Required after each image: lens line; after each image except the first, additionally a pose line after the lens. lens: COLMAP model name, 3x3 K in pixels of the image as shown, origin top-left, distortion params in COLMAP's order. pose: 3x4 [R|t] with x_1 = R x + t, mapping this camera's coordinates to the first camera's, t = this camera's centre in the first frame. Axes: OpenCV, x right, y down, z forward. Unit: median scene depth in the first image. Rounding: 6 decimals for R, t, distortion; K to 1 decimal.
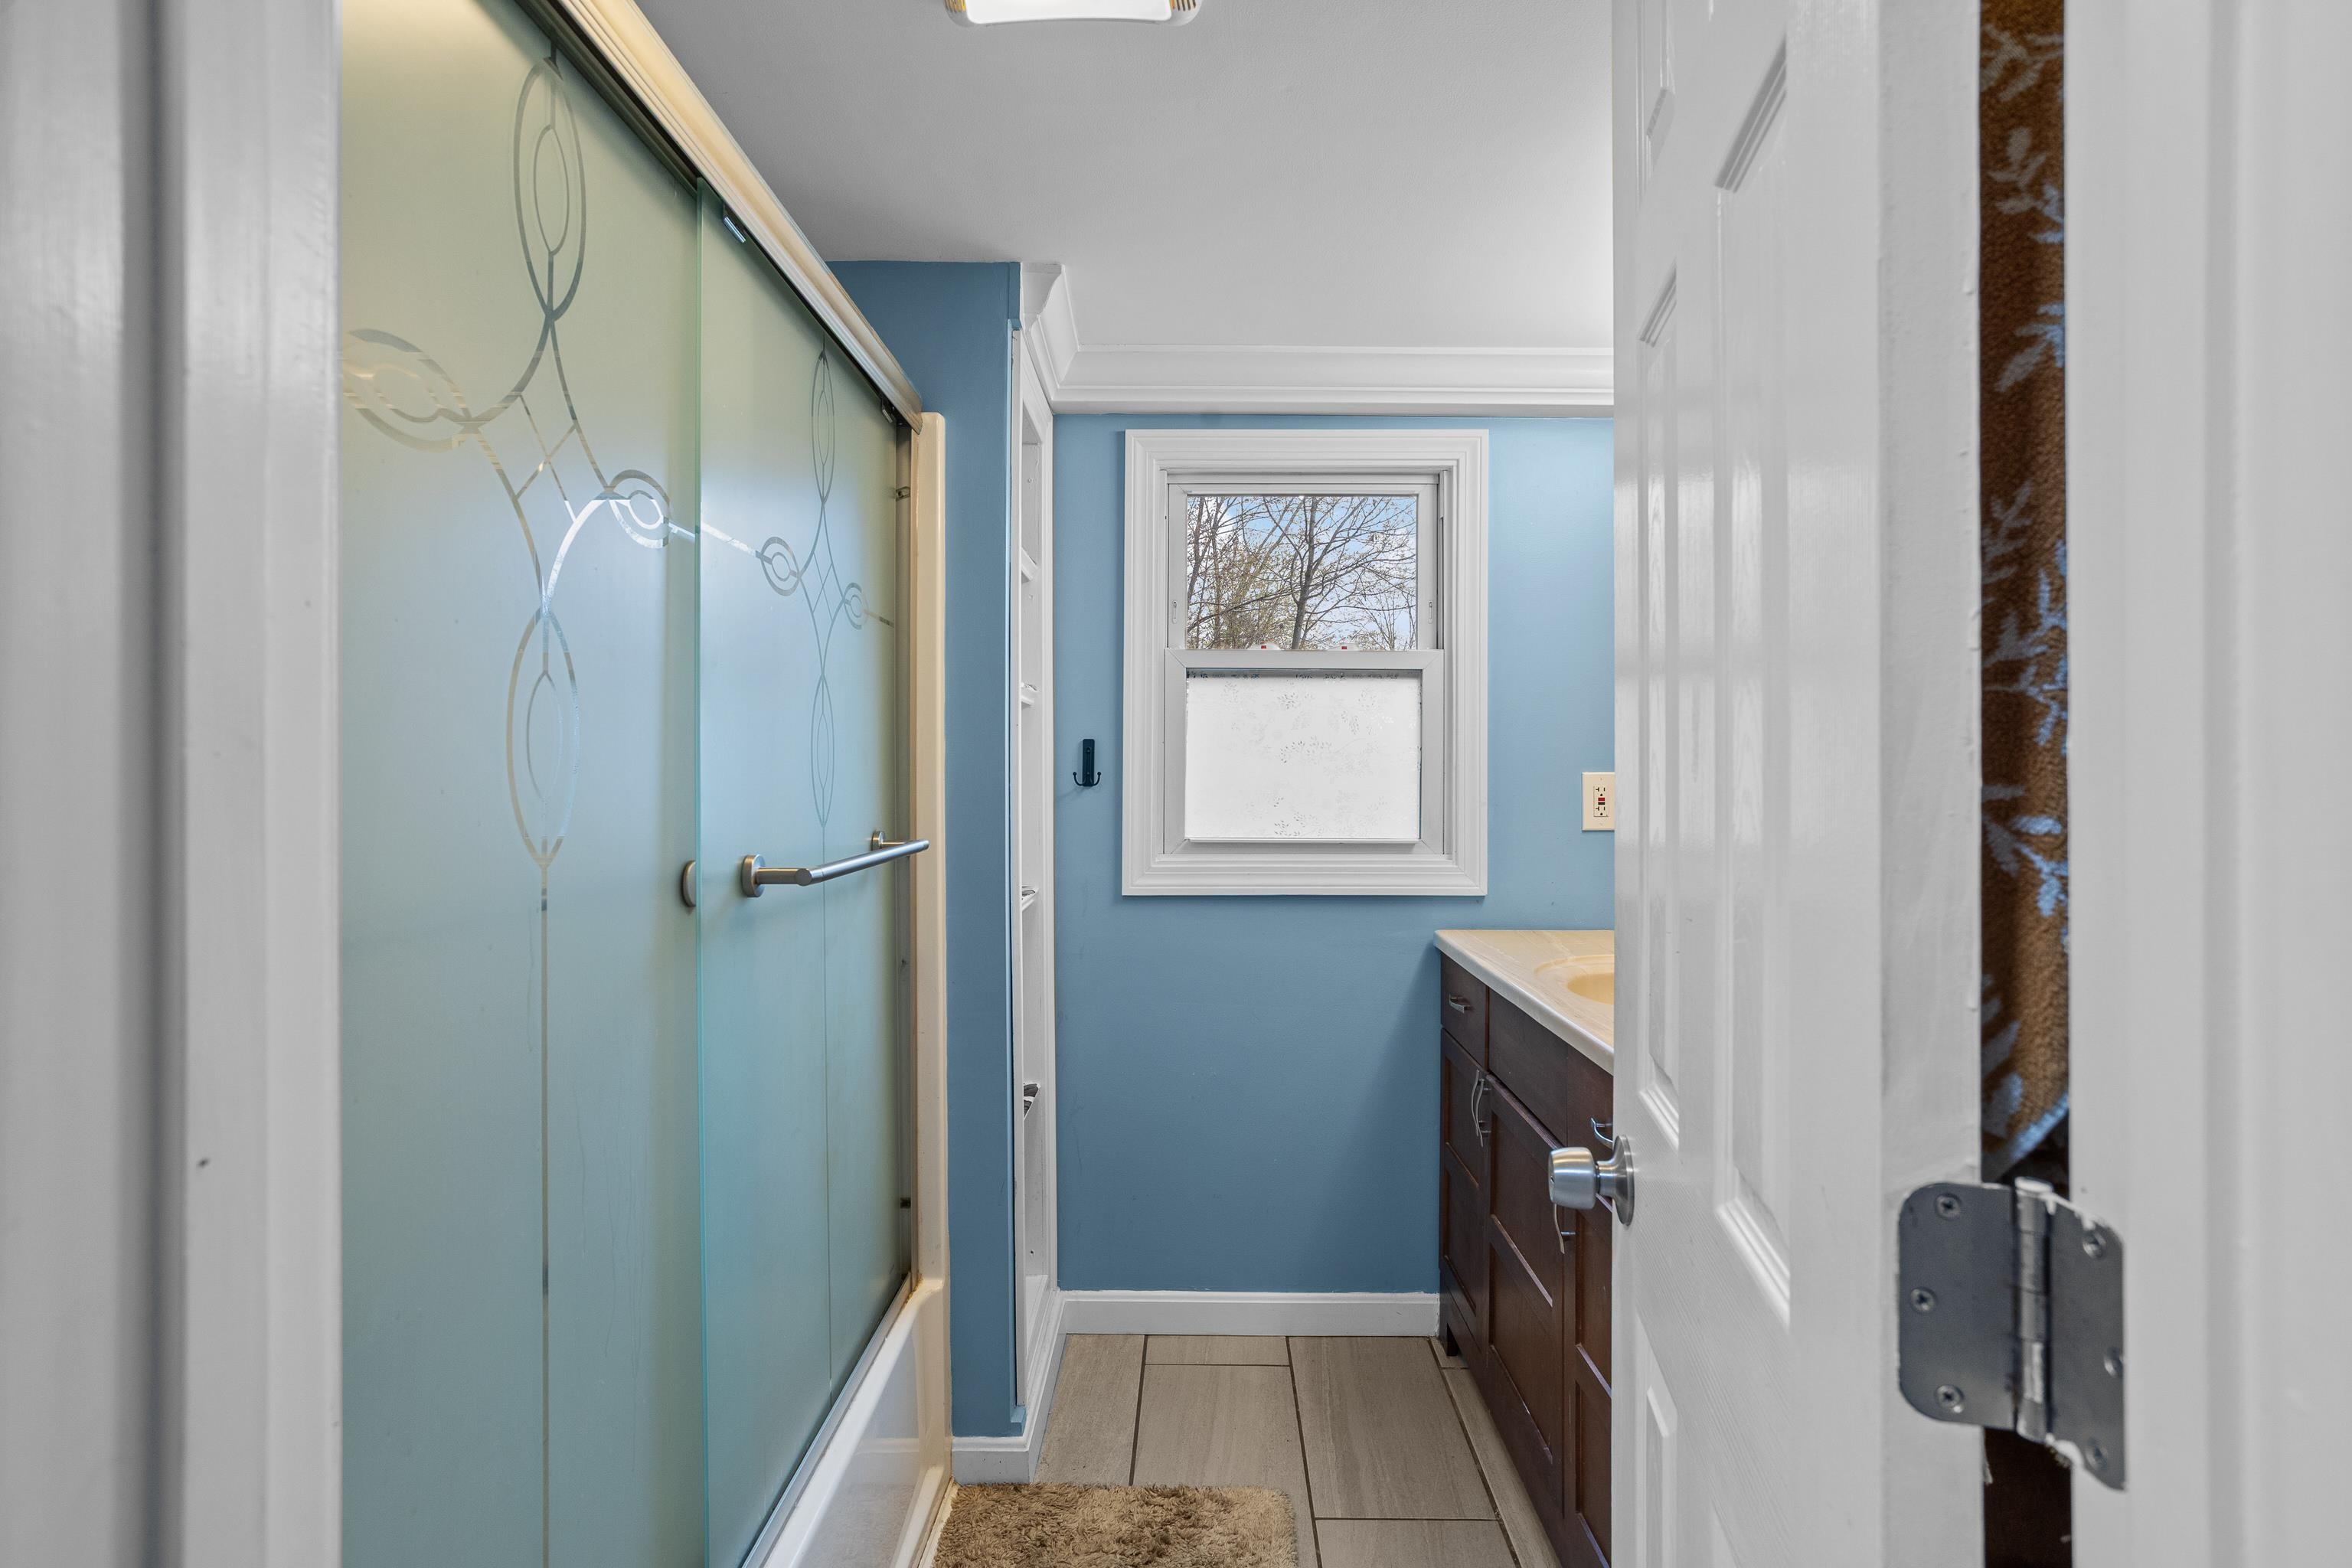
lens RADIAL K [[1144.5, 0, 1192.5], [0, 1144.5, 785.3], [0, 0, 1]] dist [-0.057410, 0.037215]
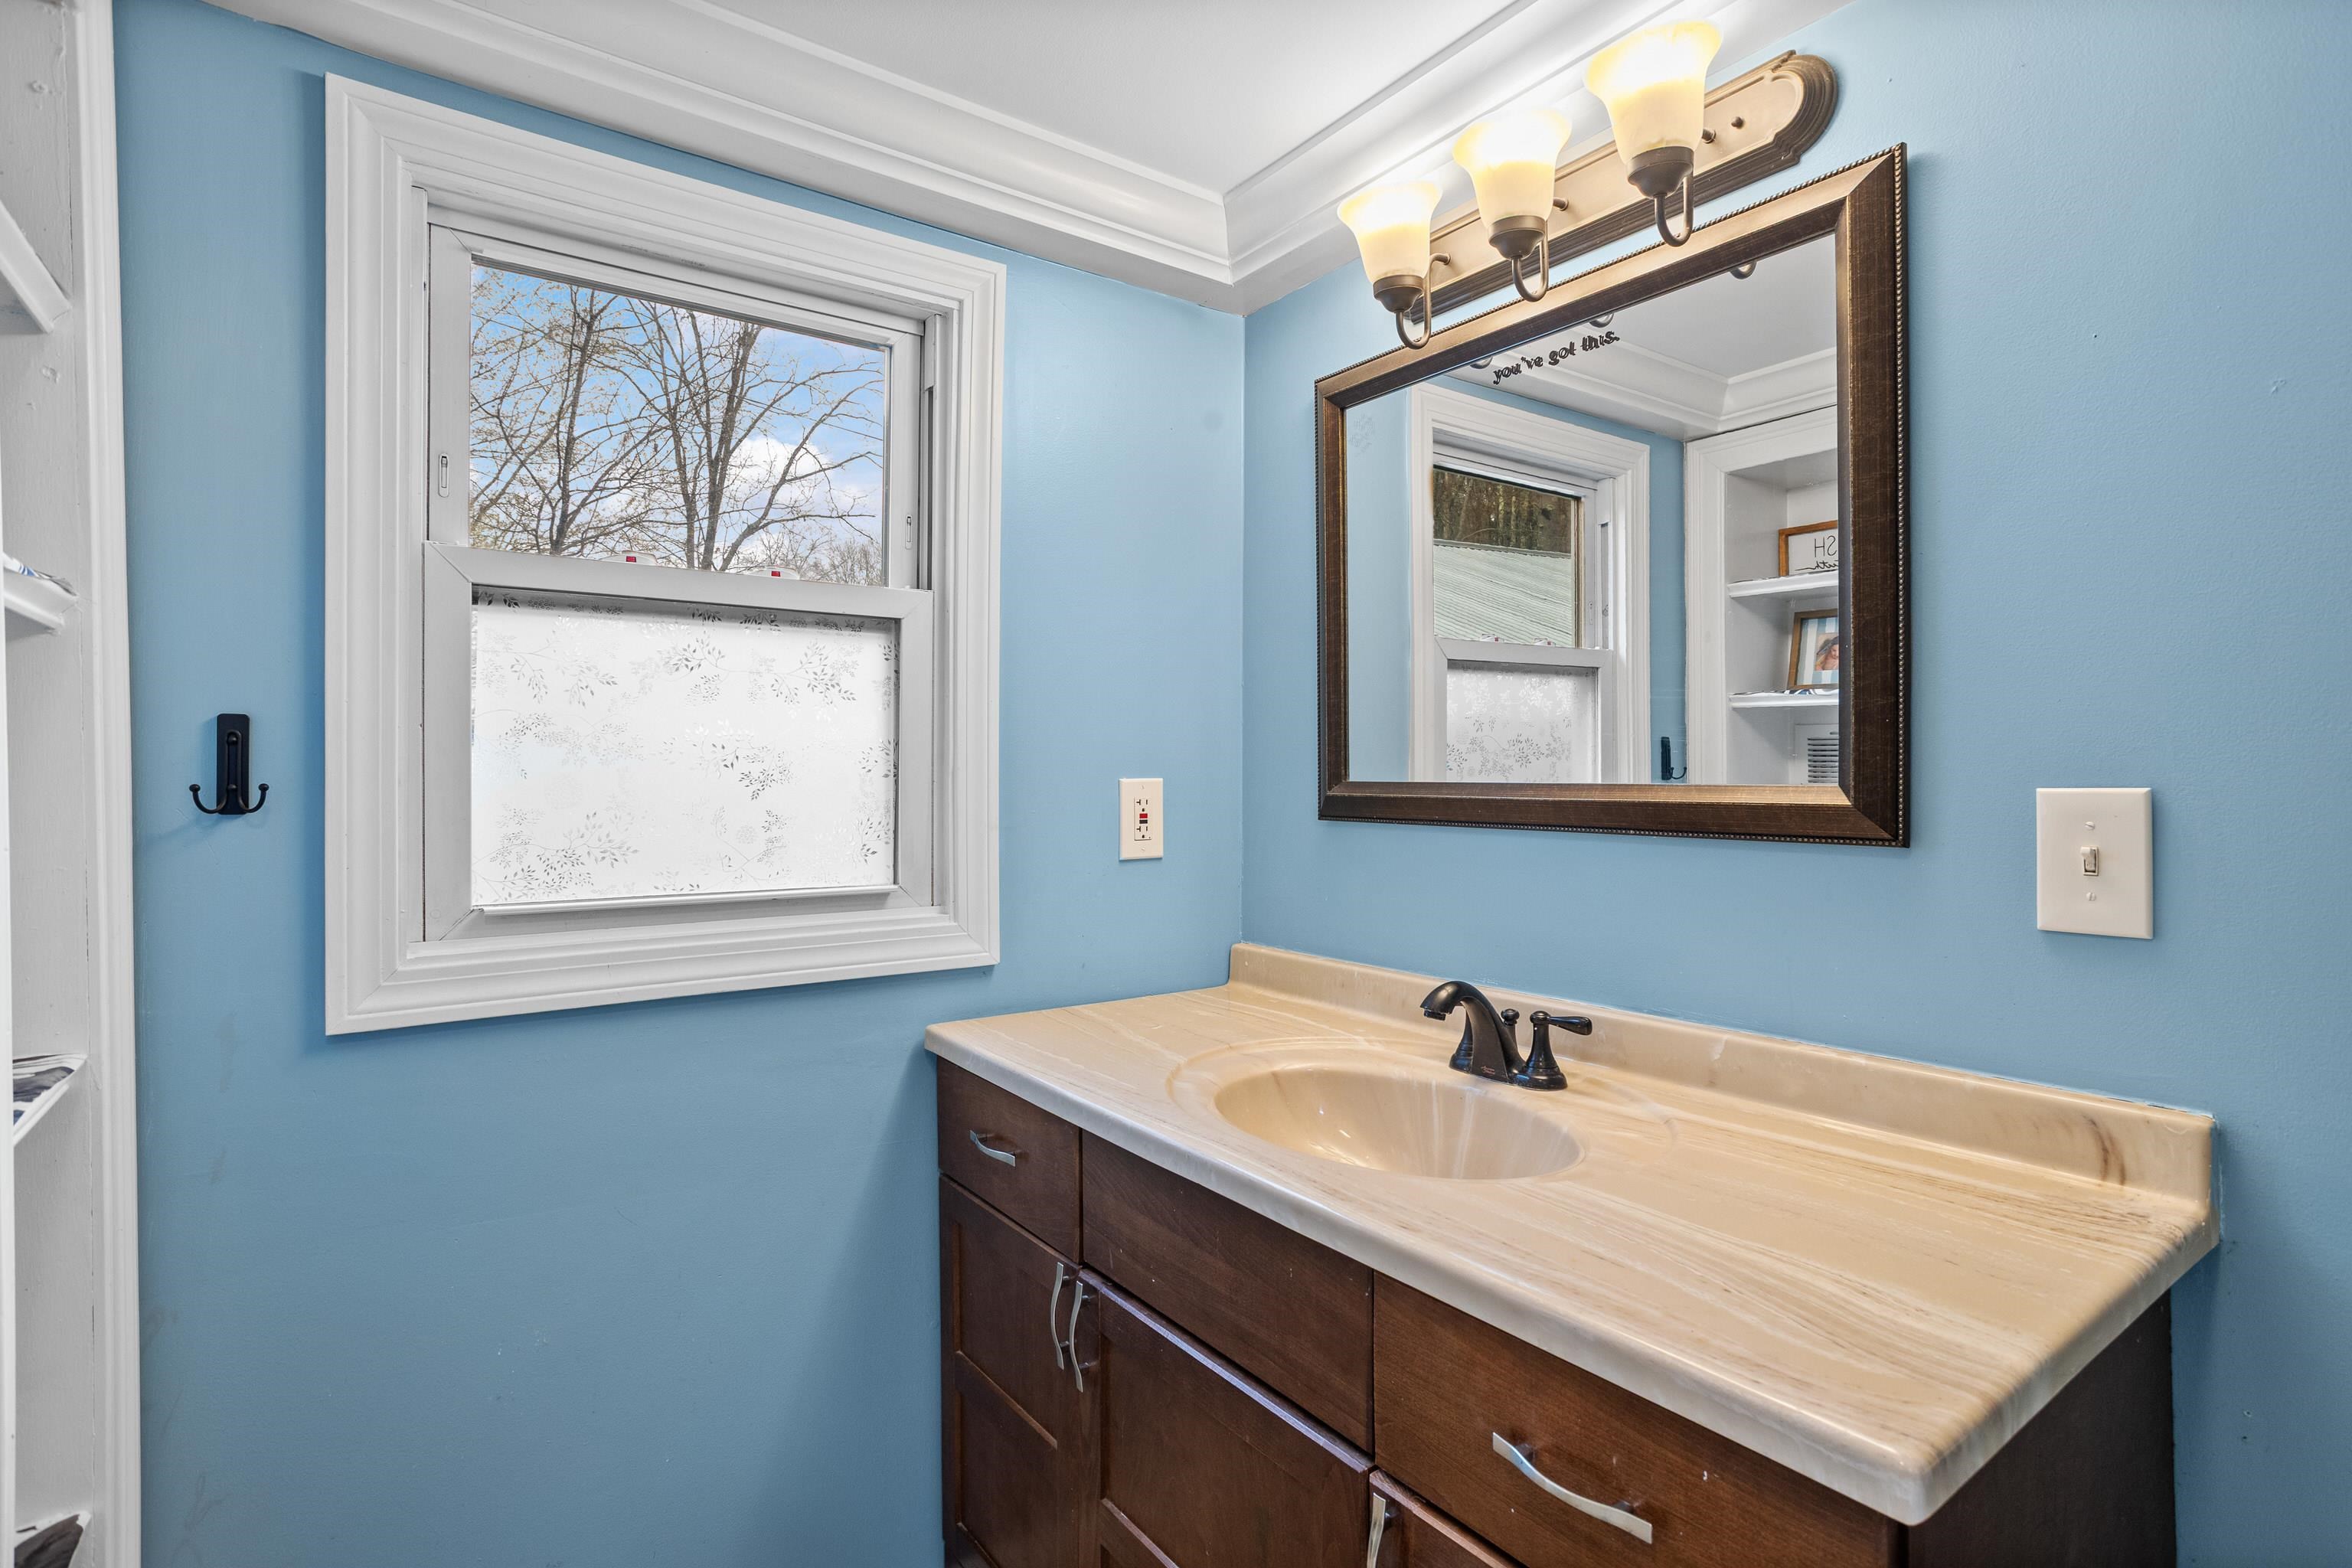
lens RADIAL K [[1144.5, 0, 1192.5], [0, 1144.5, 785.3], [0, 0, 1]] dist [-0.057410, 0.037215]
pose [[0.804160, -0.008588, 0.594351, -0.047116], [0.009685, 0.999952, 0.001344, -0.007866], [-0.594334, 0.004676, 0.804205, 0.391160]]
